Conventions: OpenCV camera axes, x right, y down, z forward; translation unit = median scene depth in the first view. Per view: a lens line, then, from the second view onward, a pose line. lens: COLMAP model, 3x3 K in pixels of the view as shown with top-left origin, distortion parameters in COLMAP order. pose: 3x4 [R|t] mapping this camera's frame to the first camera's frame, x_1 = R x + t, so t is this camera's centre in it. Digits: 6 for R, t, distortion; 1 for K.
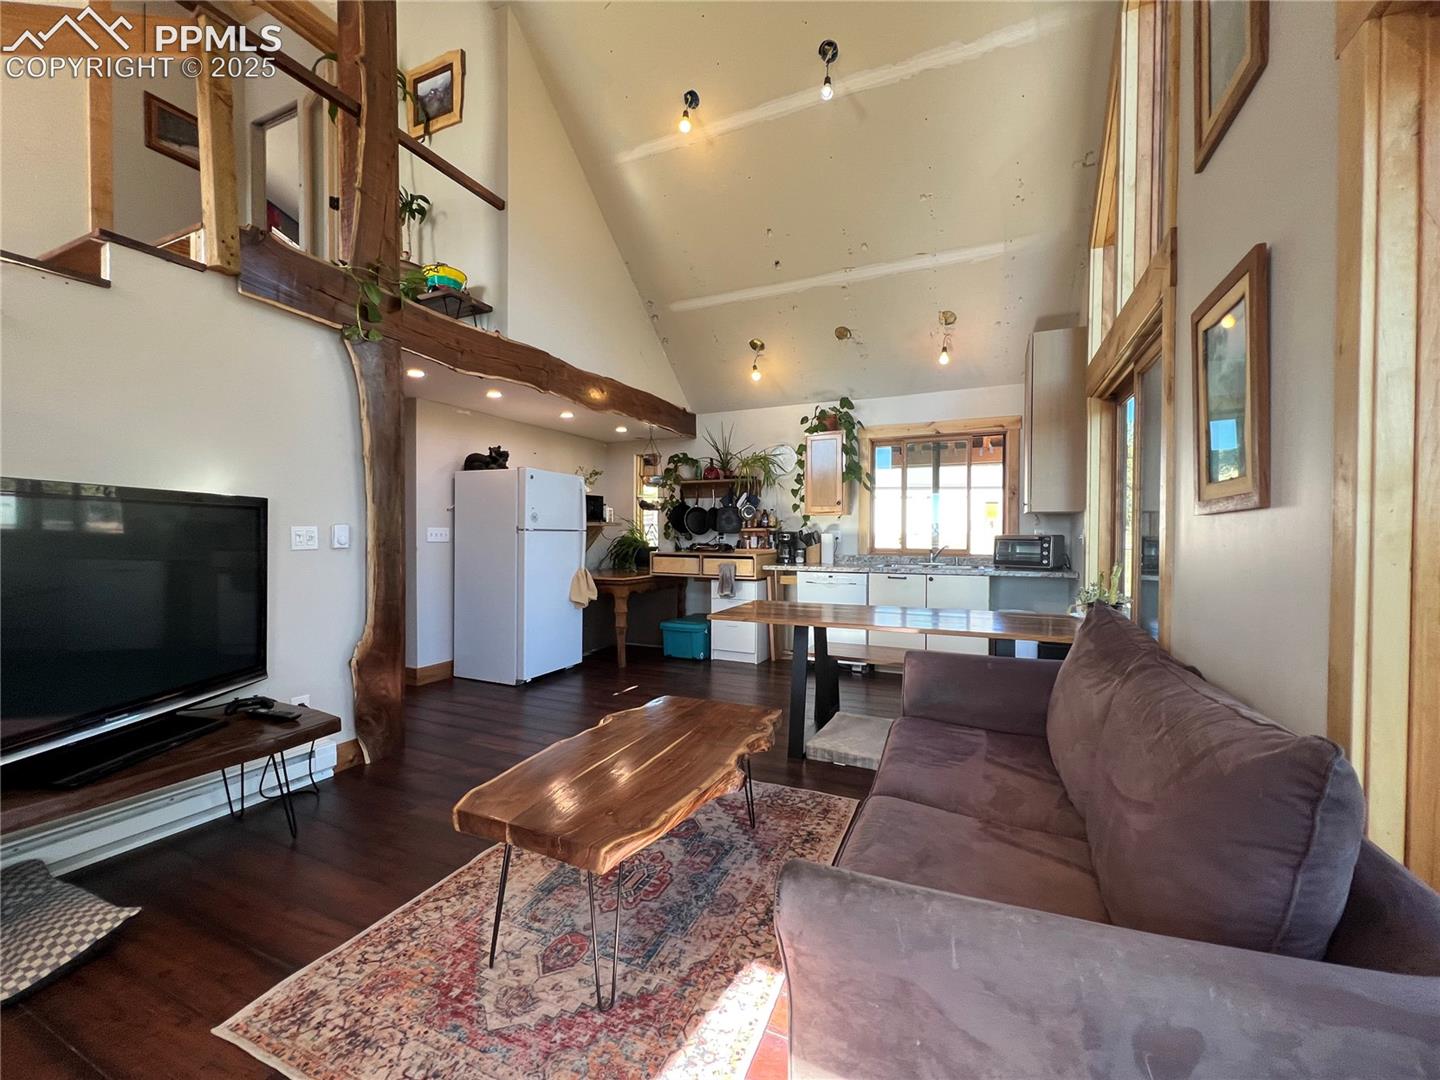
lens RADIAL K [[581.5, 0, 719.0], [0, 581.5, 538.4], [0, 0, 1]] dist [-0.011754, -0.000033]
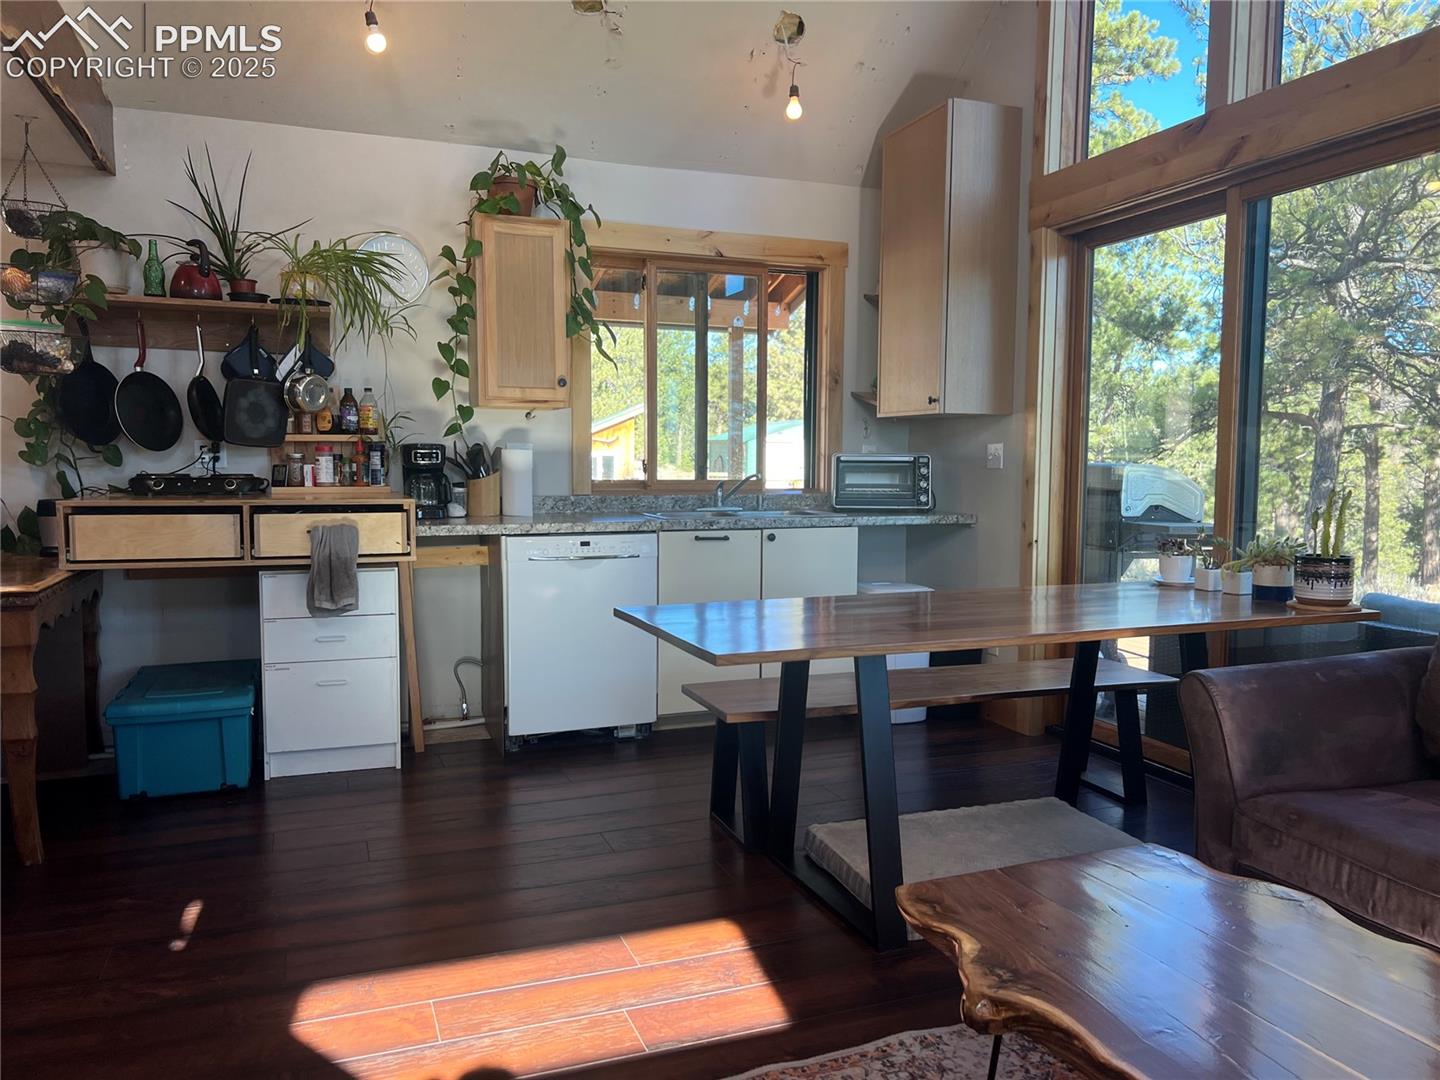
lens RADIAL K [[1090.6, 0, 727.6], [0, 1090.6, 537.3], [0, 0, 1]] dist [0.041268, -0.055811]
pose [[0.688816, -0.050304, 0.723189, -0.372081], [0.002048, 0.997721, 0.067449, 0.003480], [-0.724933, -0.044979, 0.687349, 0.353577]]
